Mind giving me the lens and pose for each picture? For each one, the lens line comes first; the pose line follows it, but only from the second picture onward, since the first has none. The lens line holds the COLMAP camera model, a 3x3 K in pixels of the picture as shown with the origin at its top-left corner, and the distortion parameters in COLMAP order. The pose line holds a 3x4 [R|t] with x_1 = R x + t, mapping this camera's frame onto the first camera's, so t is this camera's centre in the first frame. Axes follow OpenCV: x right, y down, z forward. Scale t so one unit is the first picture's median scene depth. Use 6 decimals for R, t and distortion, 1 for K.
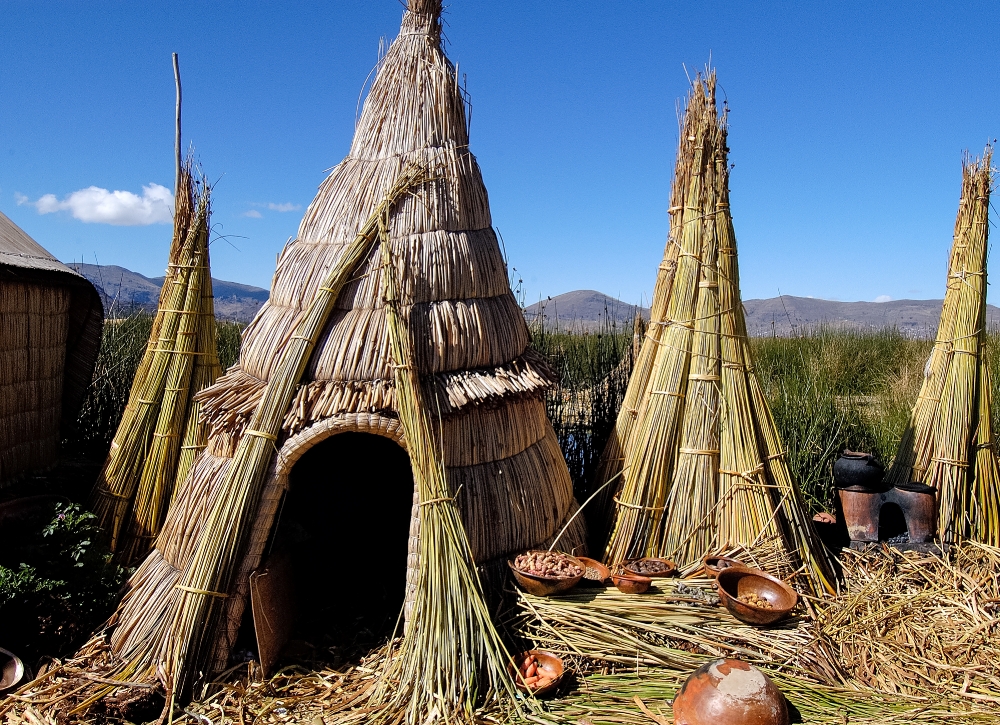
lens RADIAL K [[757.6, 0, 556.4], [0, 757.6, 367.3], [0, 0, 1]] dist [0.048956, -0.058020]
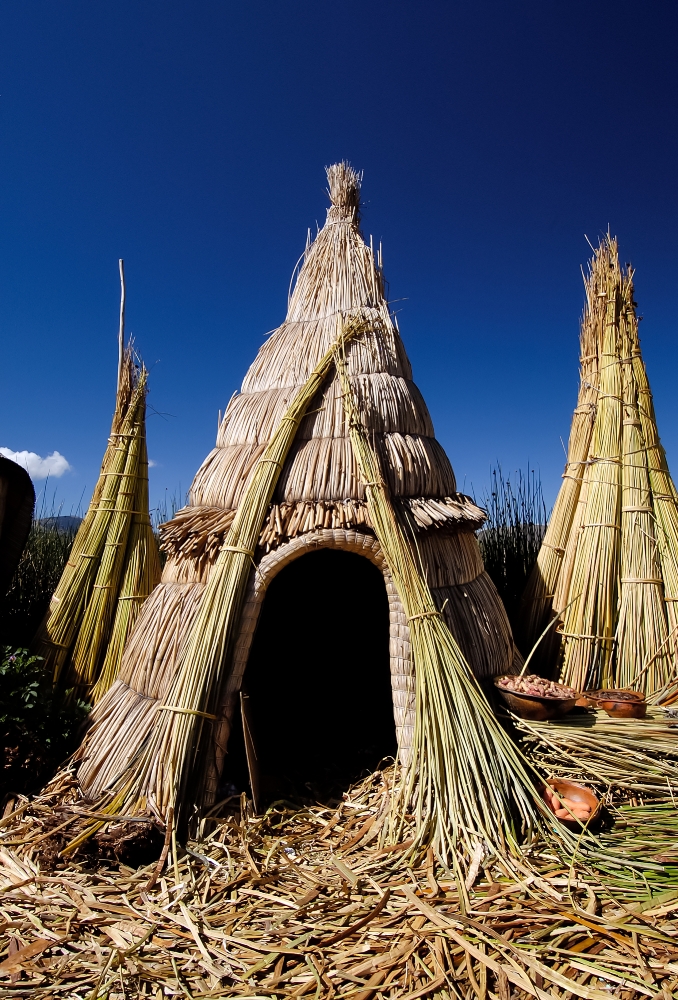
lens RADIAL K [[586.4, 0, 339.0], [0, 586.4, 500.0], [0, 0, 1]] dist [0.047892, -0.058216]
pose [[0.999724, -0.020928, -0.010642, -0.227846], [0.019192, 0.989527, -0.143068, 0.122332], [0.013525, 0.142824, 0.989656, 0.225685]]
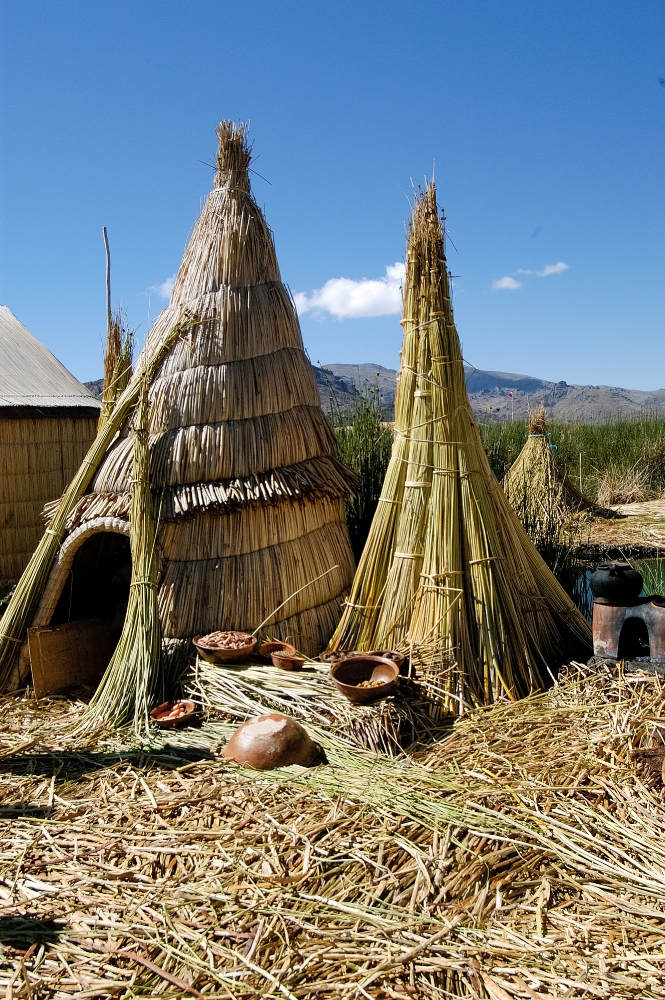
lens RADIAL K [[1029.6, 0, 332.5], [0, 1029.6, 500.0], [0, 0, 1]] dist [0.006483, 0.002276]
pose [[0.835081, -0.010807, -0.550022, 0.984710], [0.025128, 0.999513, 0.018512, 0.006324], [0.549554, -0.029280, 0.834945, -0.266338]]
